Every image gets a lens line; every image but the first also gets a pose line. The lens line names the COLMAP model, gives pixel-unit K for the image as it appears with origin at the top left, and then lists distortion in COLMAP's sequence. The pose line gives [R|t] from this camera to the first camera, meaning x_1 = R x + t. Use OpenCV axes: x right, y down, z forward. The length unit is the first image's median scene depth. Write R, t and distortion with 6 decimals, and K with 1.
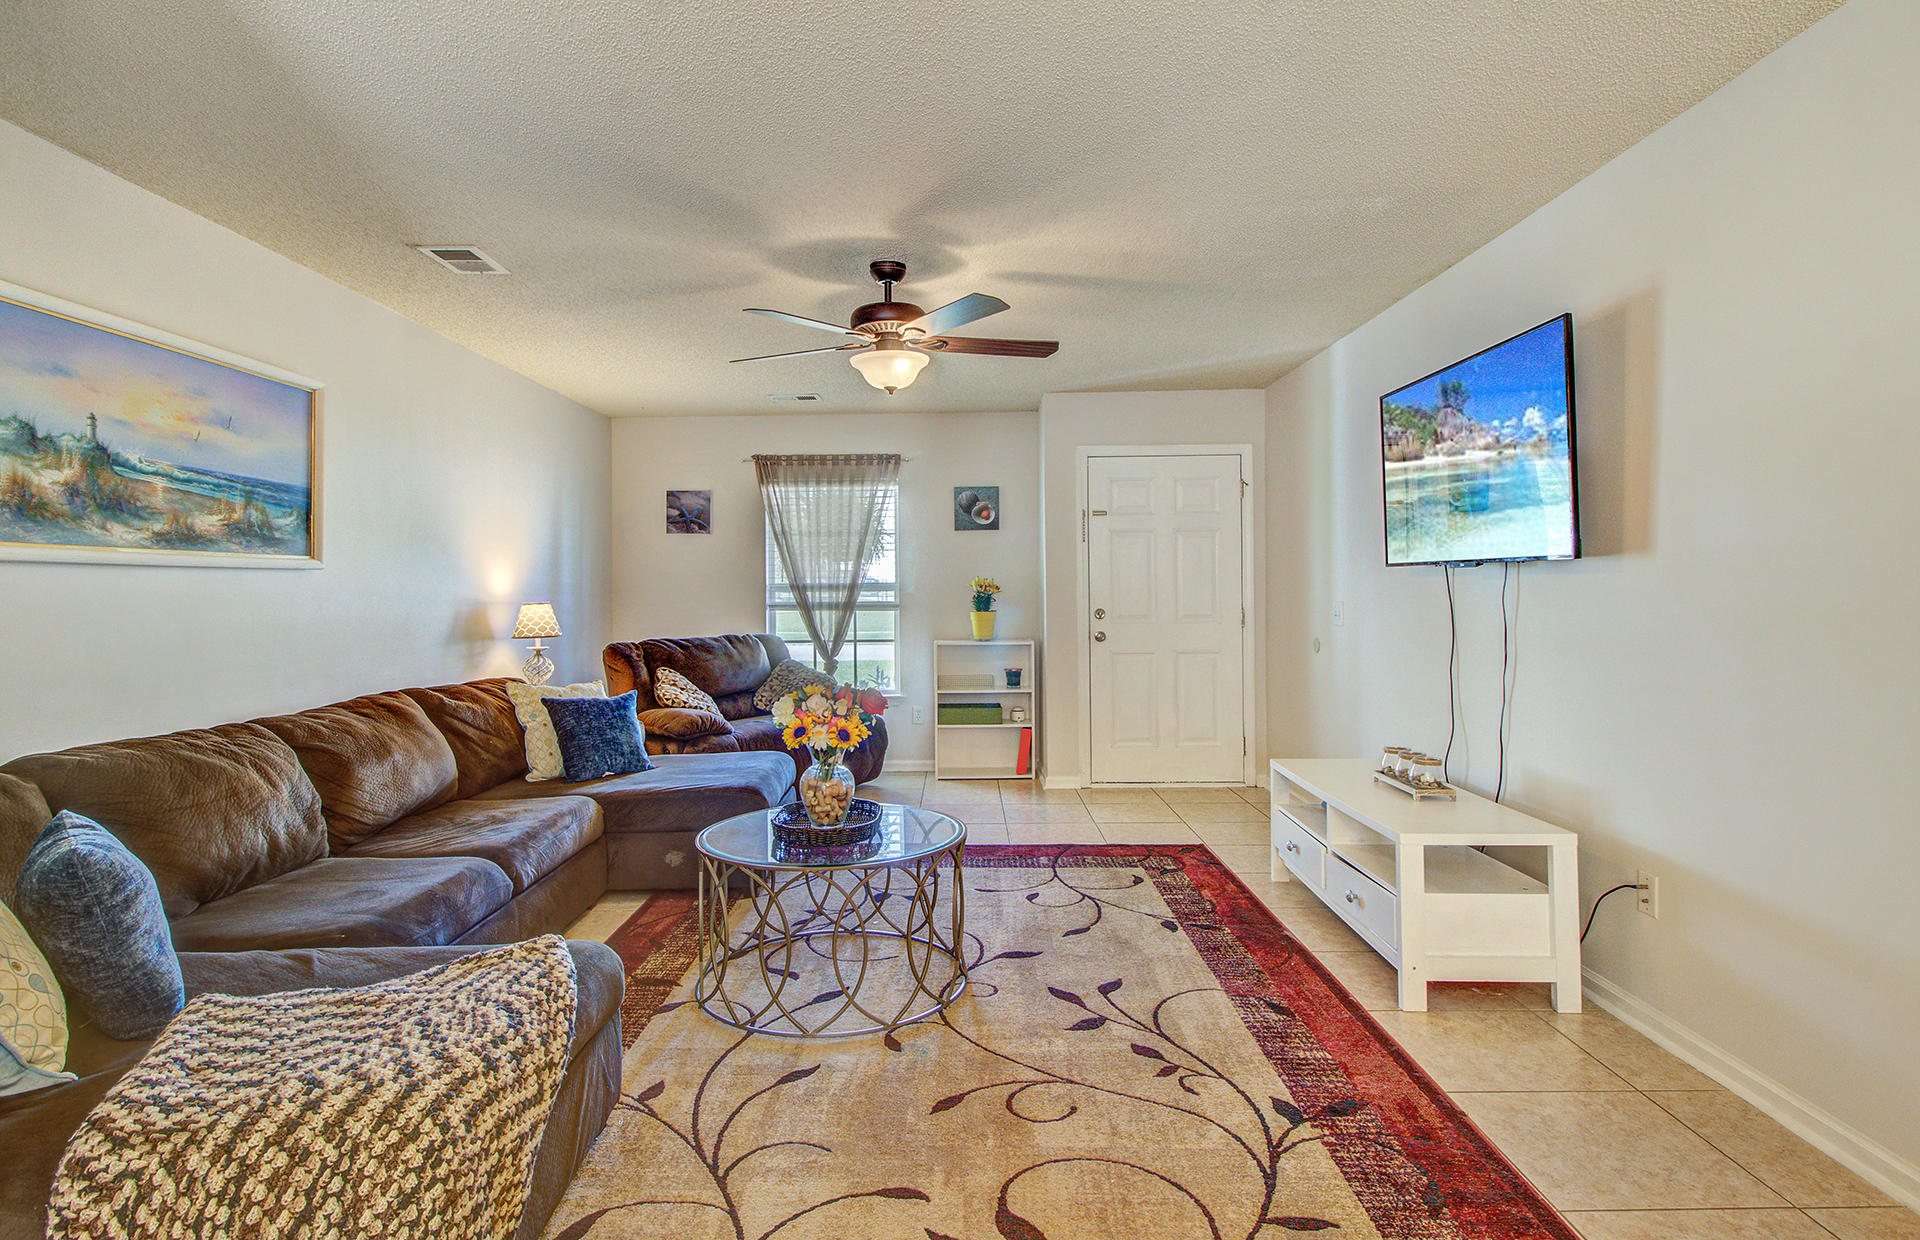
lens RADIAL K [[1011.7, 0, 942.5], [0, 1011.7, 589.3], [0, 0, 1]] dist [0.020966, -0.007140]
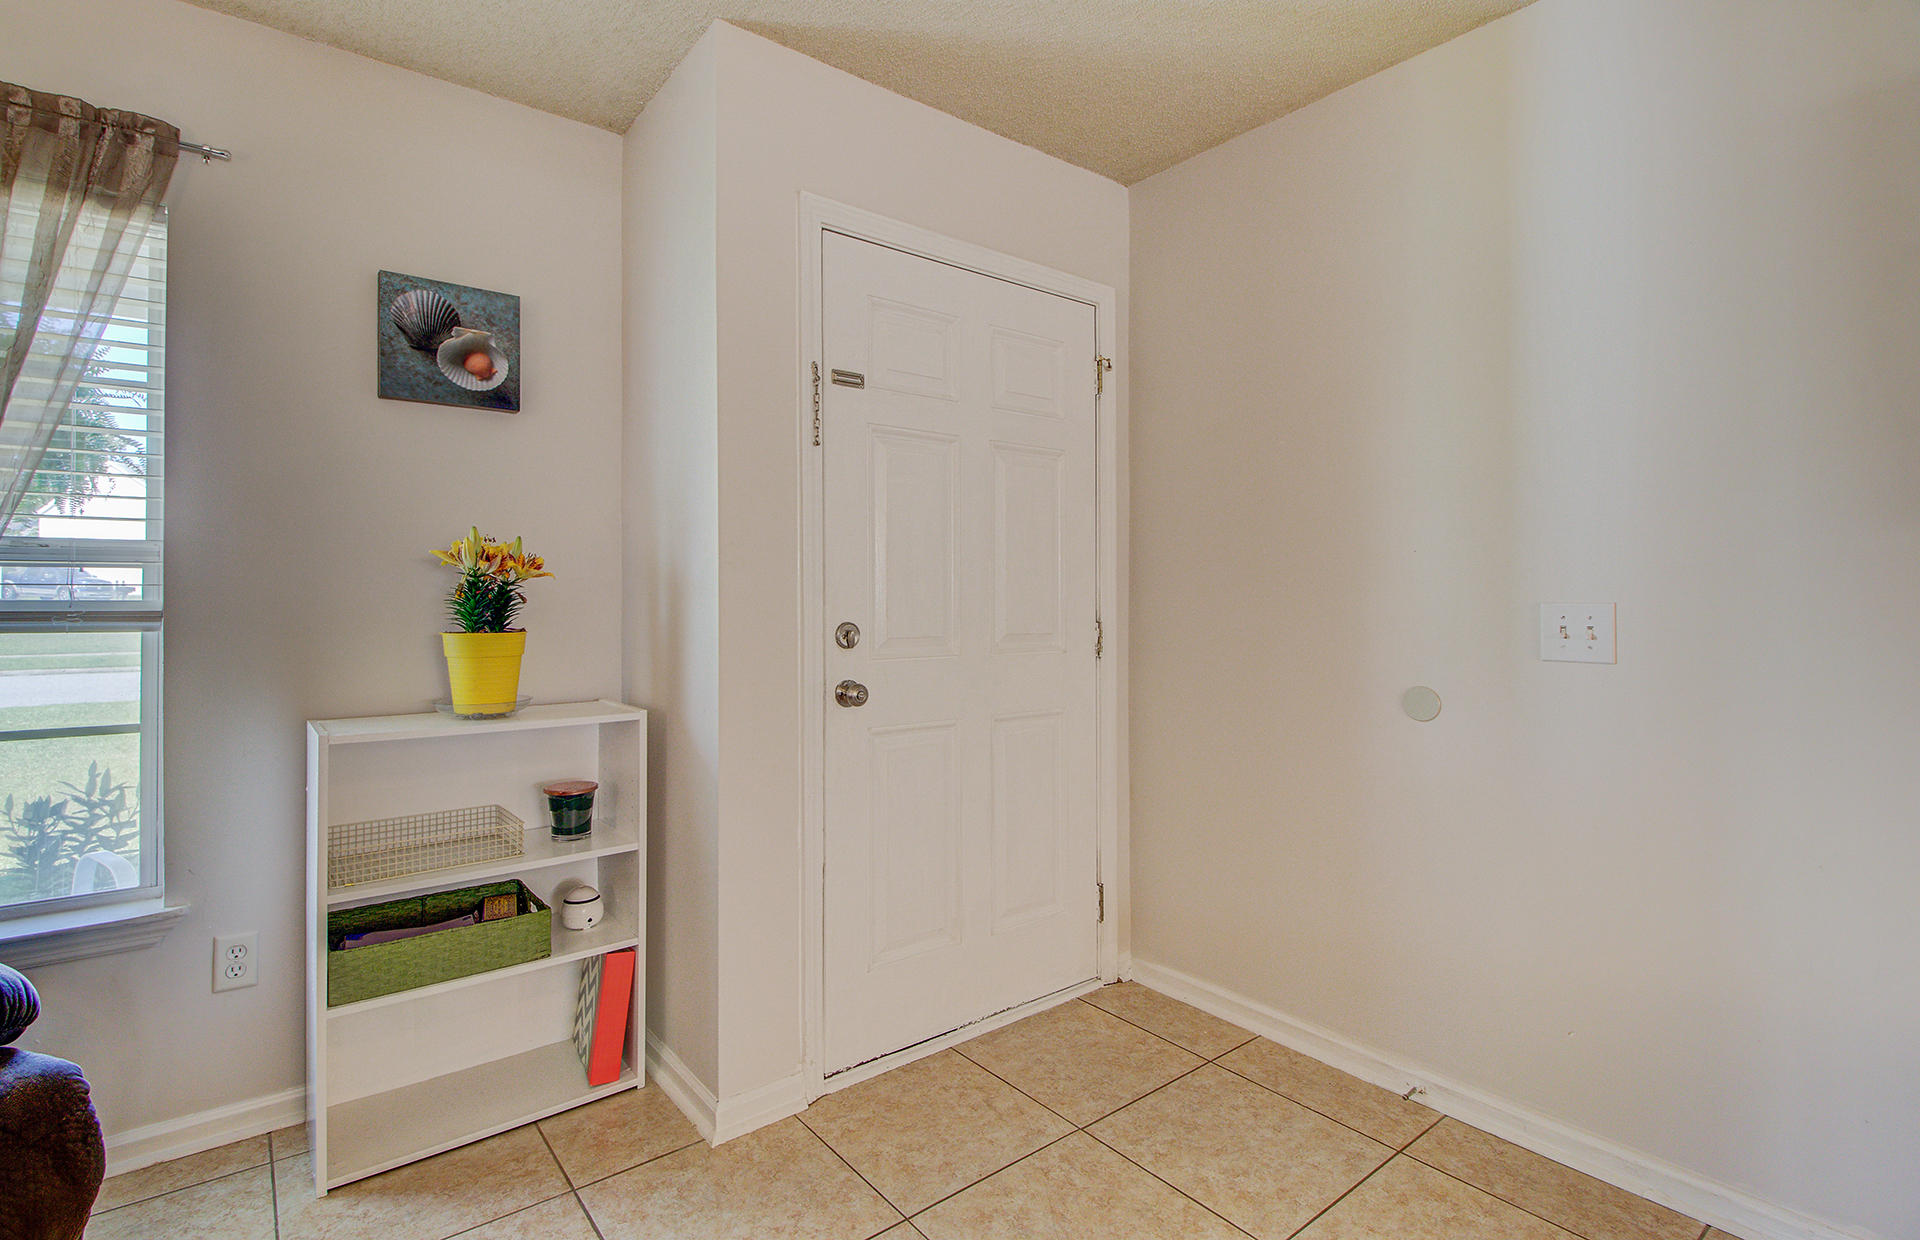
lens RADIAL K [[909.2, 0, 956.4], [0, 909.2, 604.0], [0, 0, 1]] dist [-0.003836, -0.006450]
pose [[0.770707, 0.009340, 0.637122, -0.057550], [-0.005756, 0.999954, -0.007696, 0.023761], [-0.637164, 0.002264, 0.770725, 1.127489]]
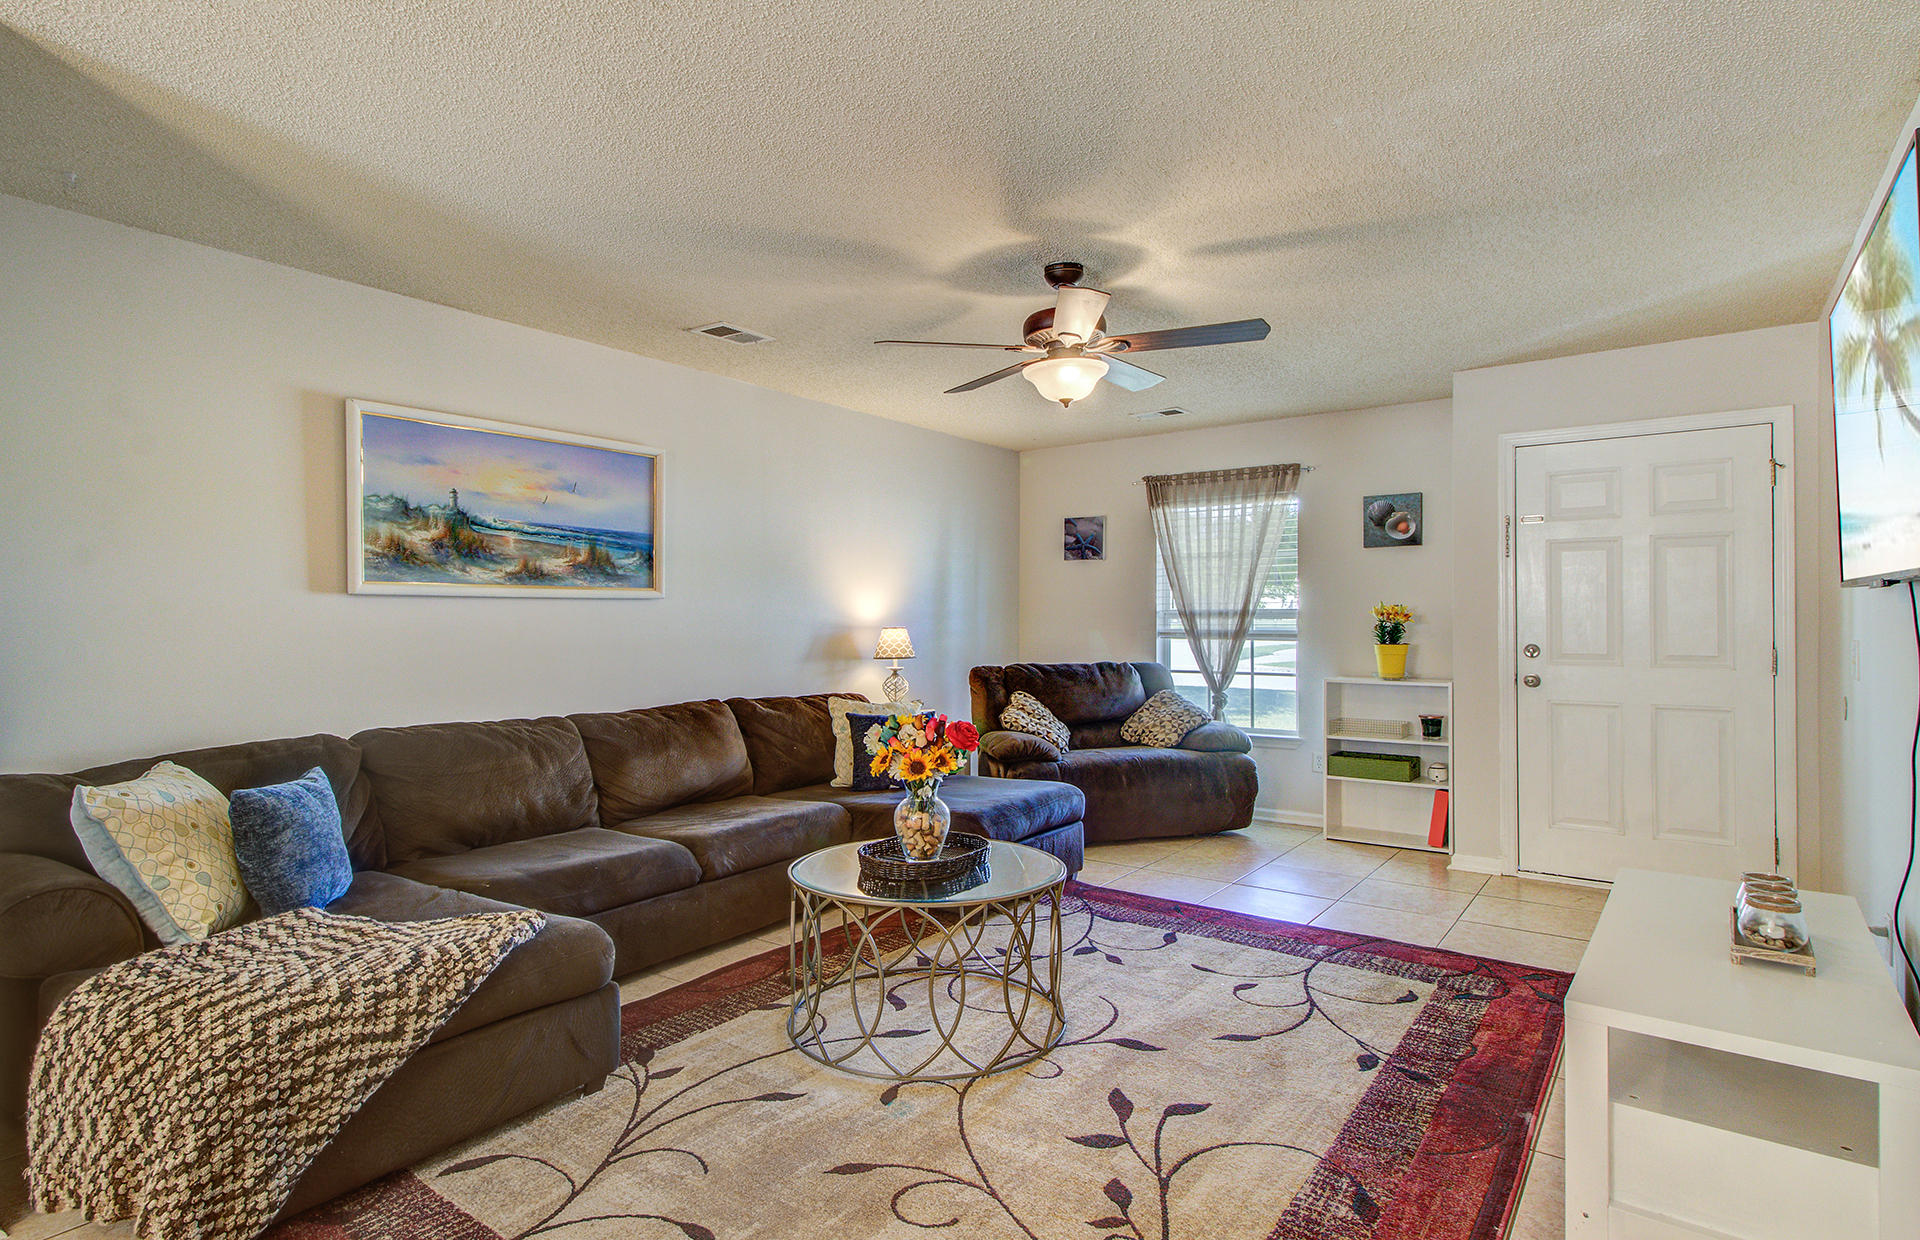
lens RADIAL K [[1011.7, 0, 932.3], [0, 1011.7, 612.8], [0, 0, 1]] dist [0.020966, -0.007140]
pose [[0.814949, 0.005326, -0.579508, 0.371430], [-0.005657, 0.999983, 0.001236, -0.004877], [0.579505, 0.002271, 0.814966, 0.171226]]
